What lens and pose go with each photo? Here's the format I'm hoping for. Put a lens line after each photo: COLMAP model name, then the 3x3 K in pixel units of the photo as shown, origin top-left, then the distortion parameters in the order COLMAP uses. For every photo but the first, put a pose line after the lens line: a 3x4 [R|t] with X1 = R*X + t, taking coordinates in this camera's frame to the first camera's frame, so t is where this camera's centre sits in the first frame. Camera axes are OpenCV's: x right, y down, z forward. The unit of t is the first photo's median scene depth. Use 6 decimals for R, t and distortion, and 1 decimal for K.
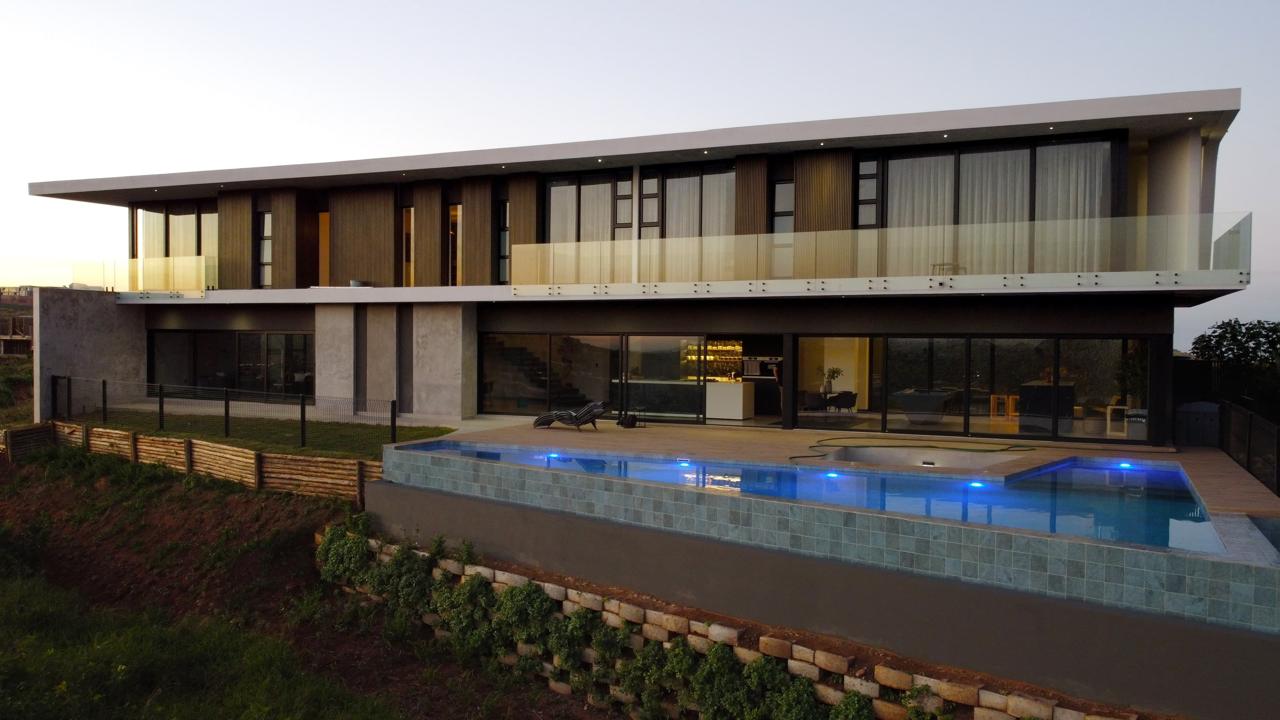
lens RADIAL K [[976.9, 0, 637.7], [0, 976.9, 359.0], [0, 0, 1]] dist [-0.005183, -0.004313]
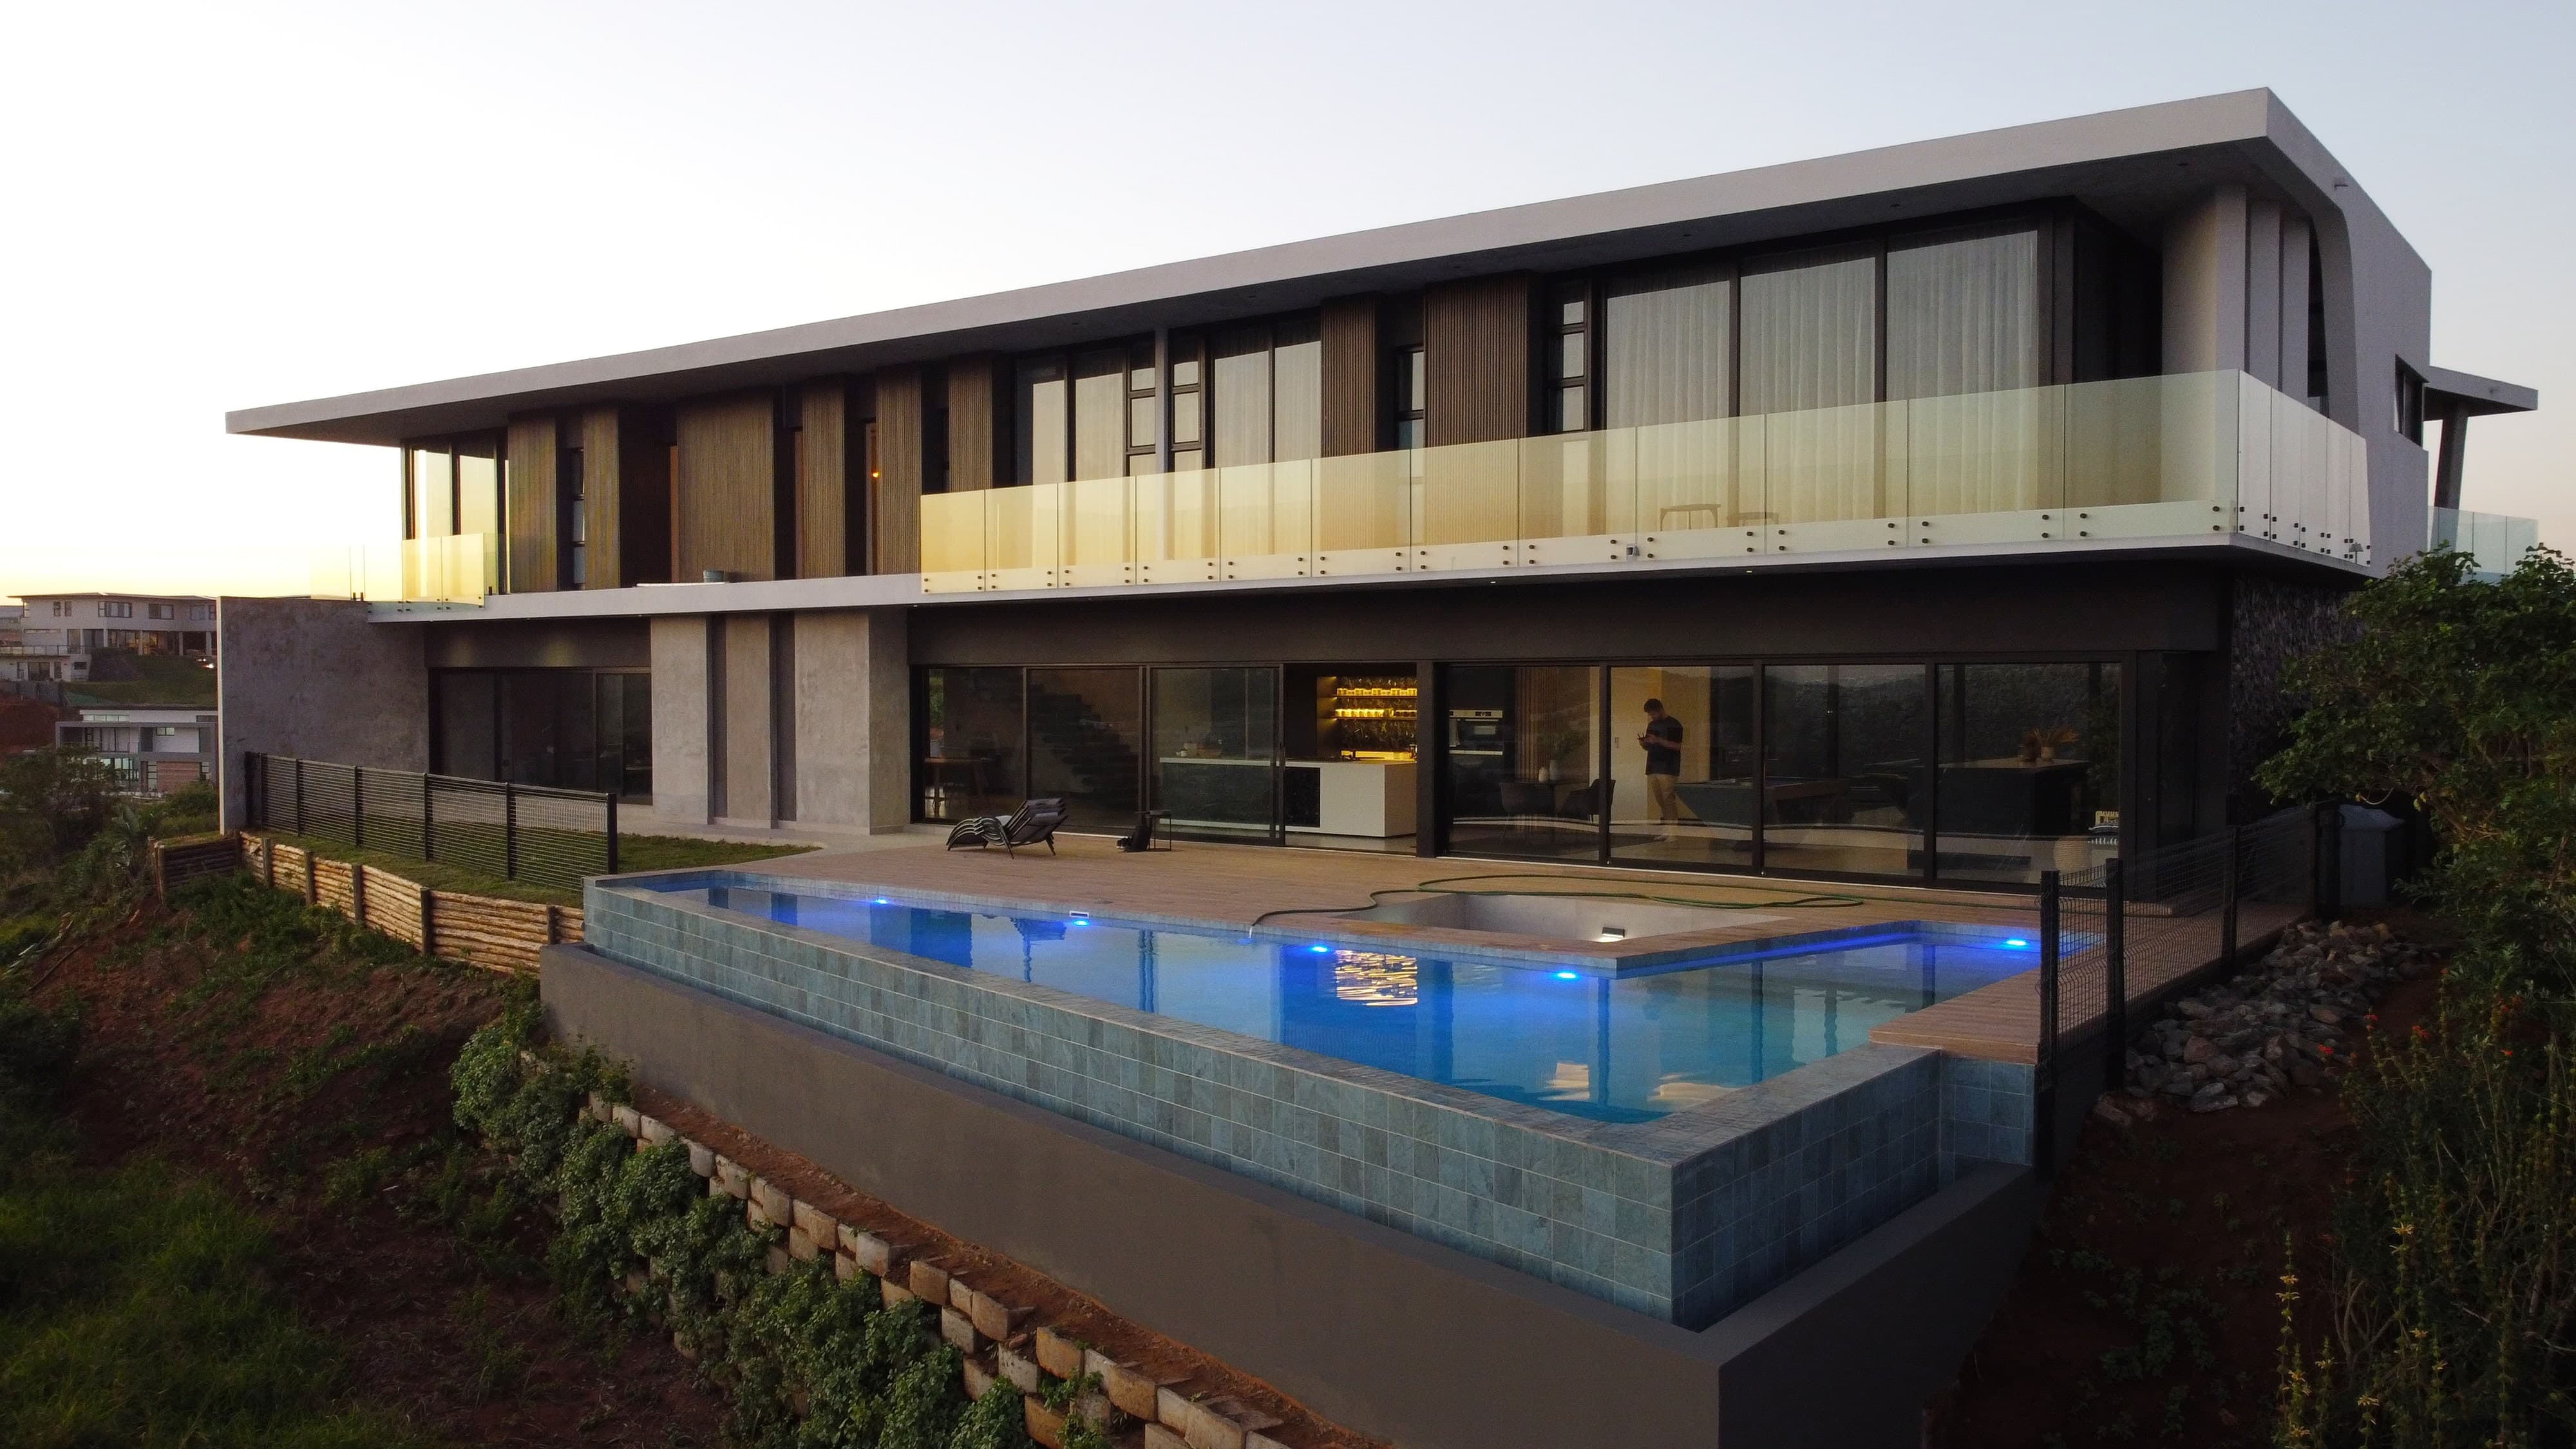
lens RADIAL K [[1966.0, 0, 1286.0], [0, 1966.0, 720.8], [0, 0, 1]] dist [-0.005183, -0.004313]
pose [[0.975920, -0.005022, -0.218070, 0.292316], [0.004790, 0.999987, -0.001593, 0.005208], [0.218075, 0.000510, 0.975932, 0.031070]]
